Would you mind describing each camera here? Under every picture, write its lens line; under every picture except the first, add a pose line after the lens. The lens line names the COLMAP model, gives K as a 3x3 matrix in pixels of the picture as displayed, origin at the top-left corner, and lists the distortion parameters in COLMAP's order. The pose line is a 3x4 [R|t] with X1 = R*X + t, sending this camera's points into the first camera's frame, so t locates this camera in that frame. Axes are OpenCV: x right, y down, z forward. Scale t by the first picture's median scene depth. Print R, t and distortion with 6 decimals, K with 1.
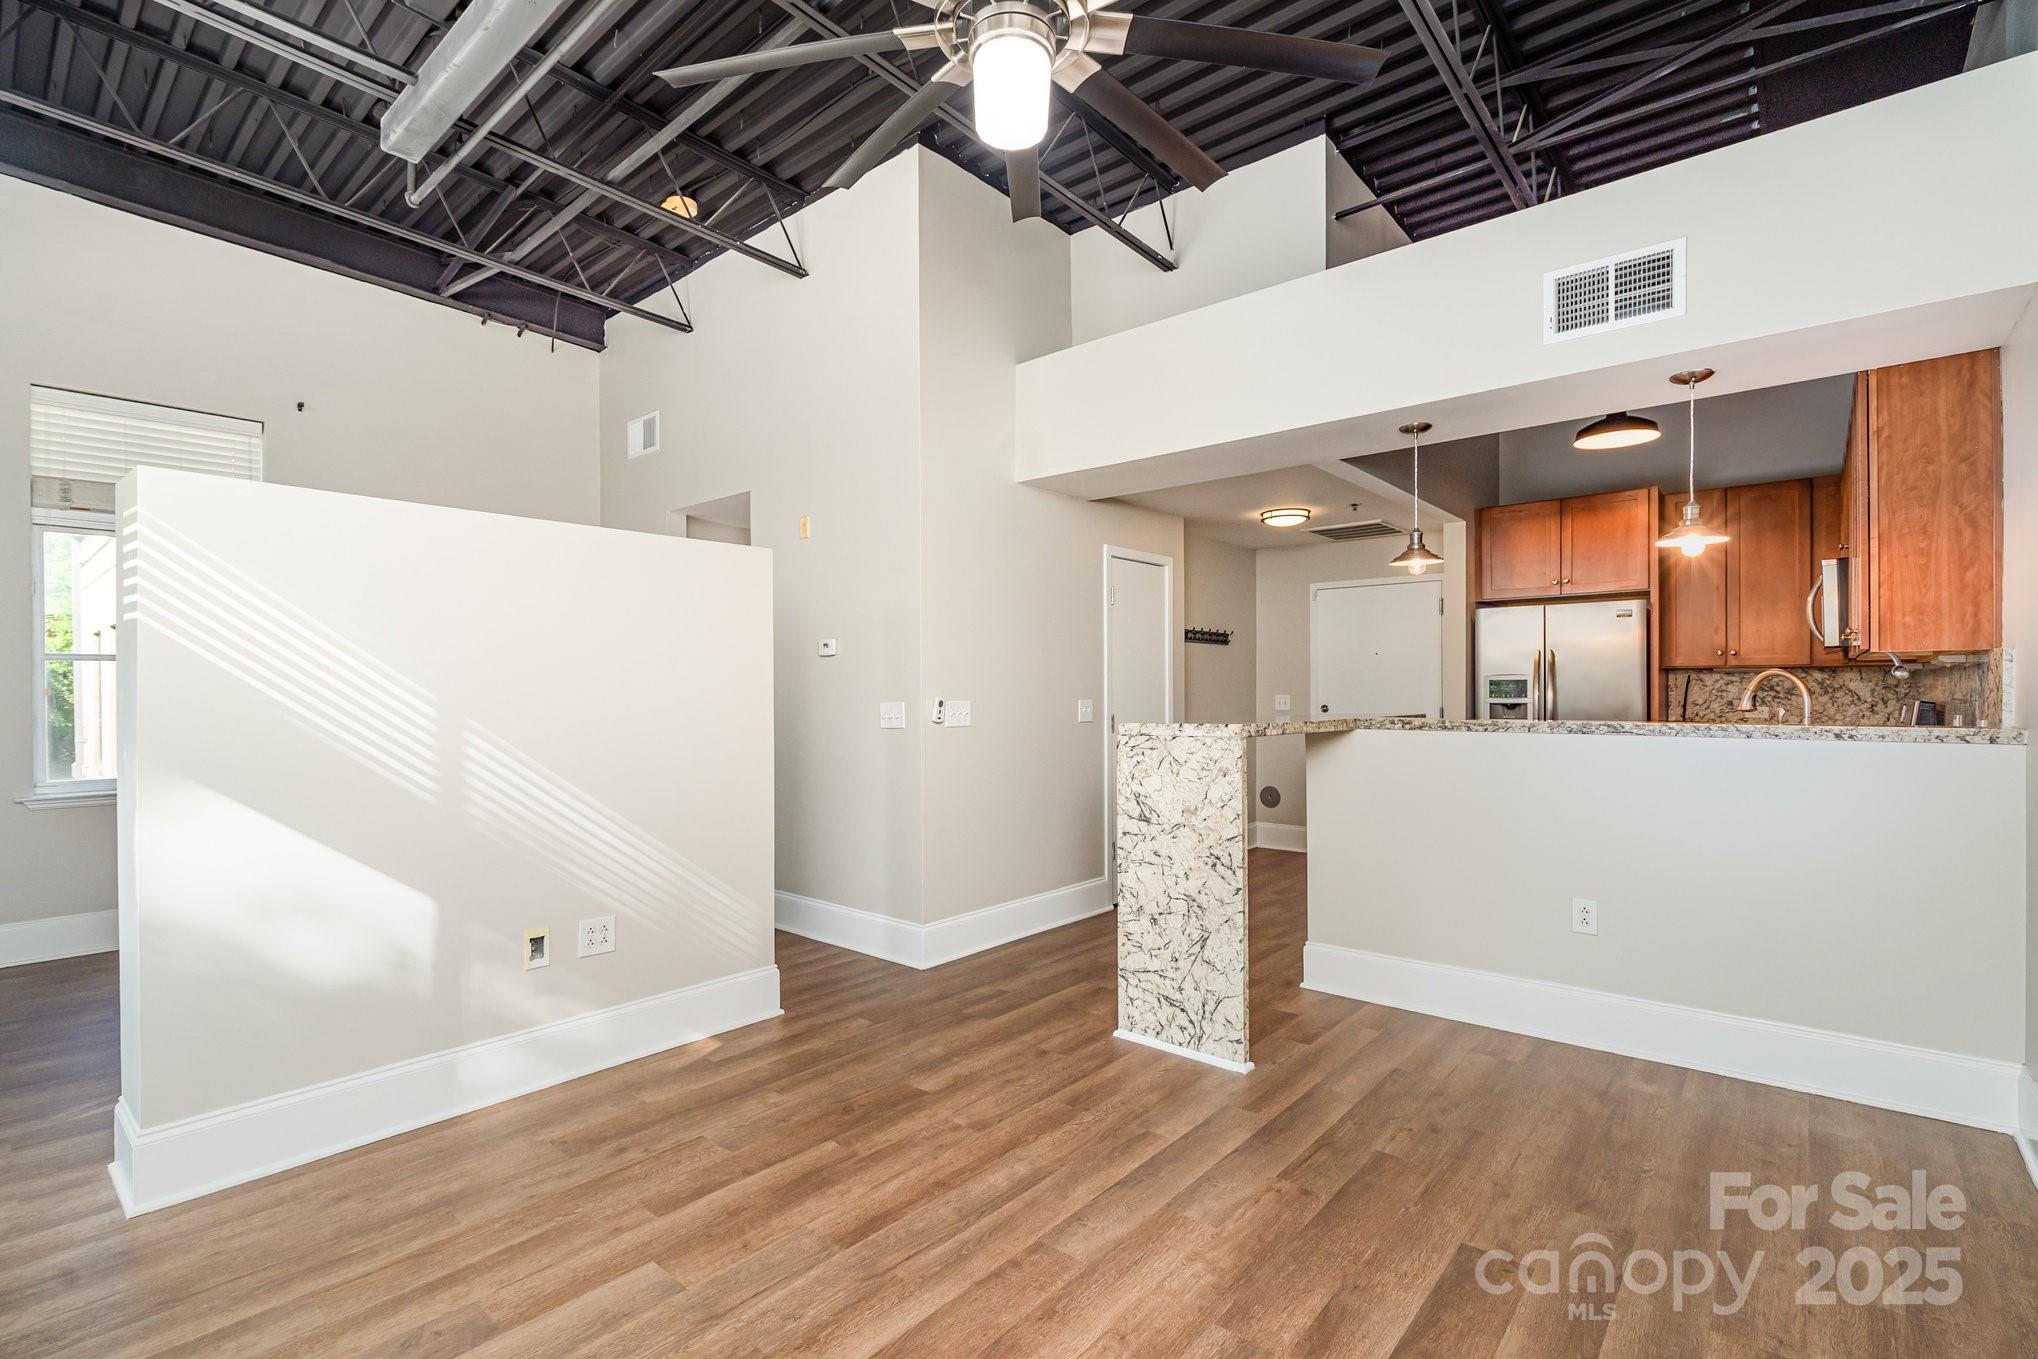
lens RADIAL K [[927.0, 0, 1018.5], [0, 927.0, 692.1], [0, 0, 1]] dist [-0.001932, 0.000800]
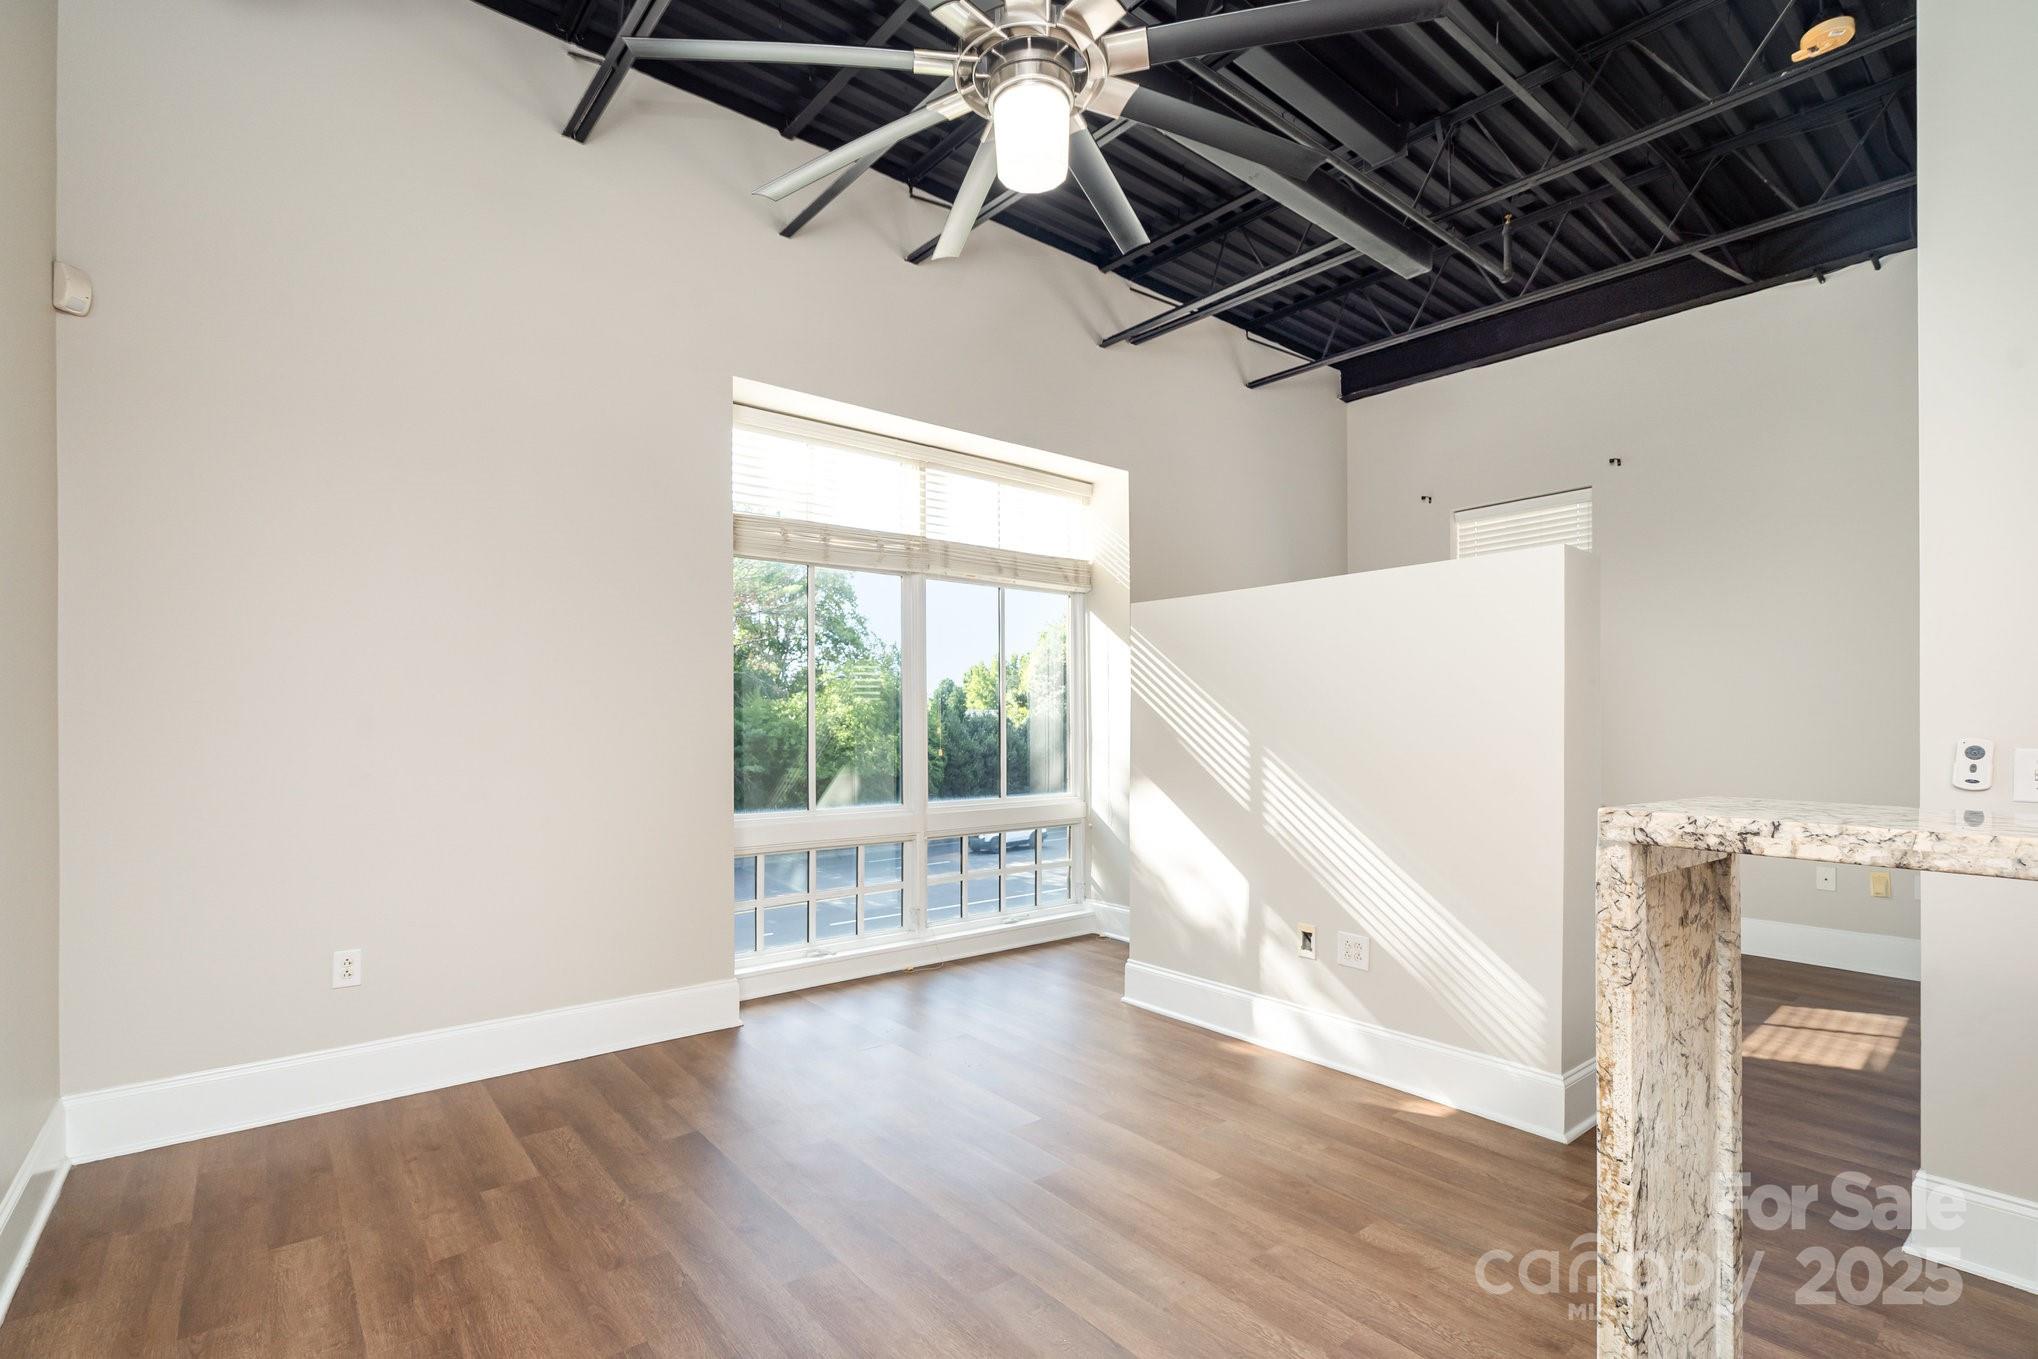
lens RADIAL K [[927.0, 0, 1003.8], [0, 927.0, 718.1], [0, 0, 1]] dist [-0.001932, 0.000800]
pose [[-0.176642, -0.003212, -0.984270, 0.655970], [-0.000006, 0.999995, -0.003263, -0.005986], [0.984275, -0.000571, -0.176641, 0.750141]]
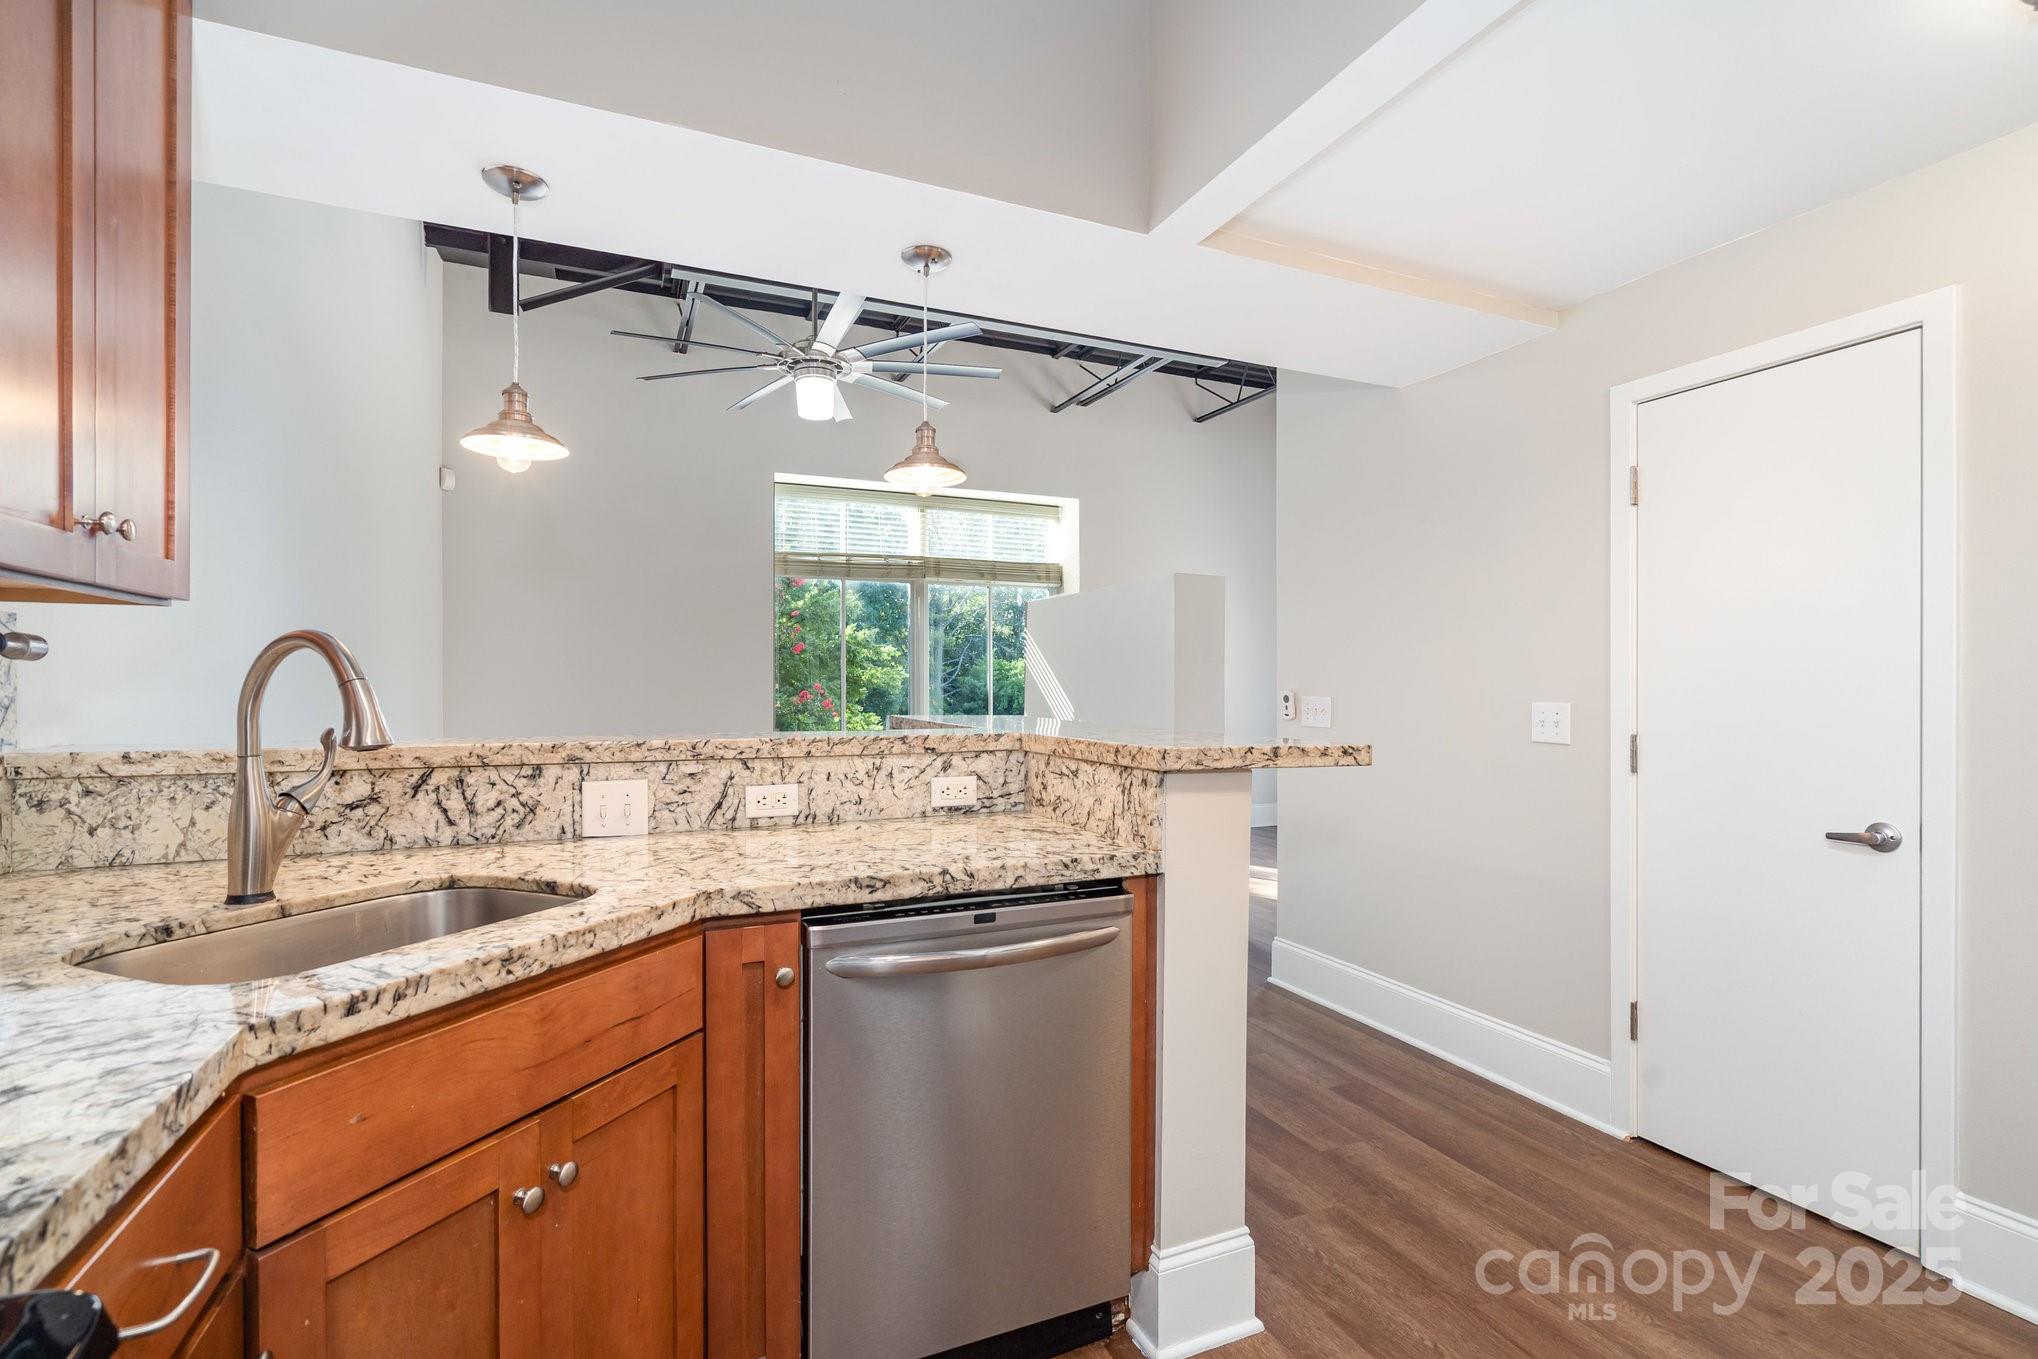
lens RADIAL K [[927.0, 0, 1012.6], [0, 927.0, 686.0], [0, 0, 1]] dist [-0.001932, 0.000800]
pose [[-0.435626, 0.004028, -0.900119, 1.095550], [-0.000766, 0.999988, 0.004846, -0.004801], [0.900127, 0.002801, -0.435618, 1.509002]]
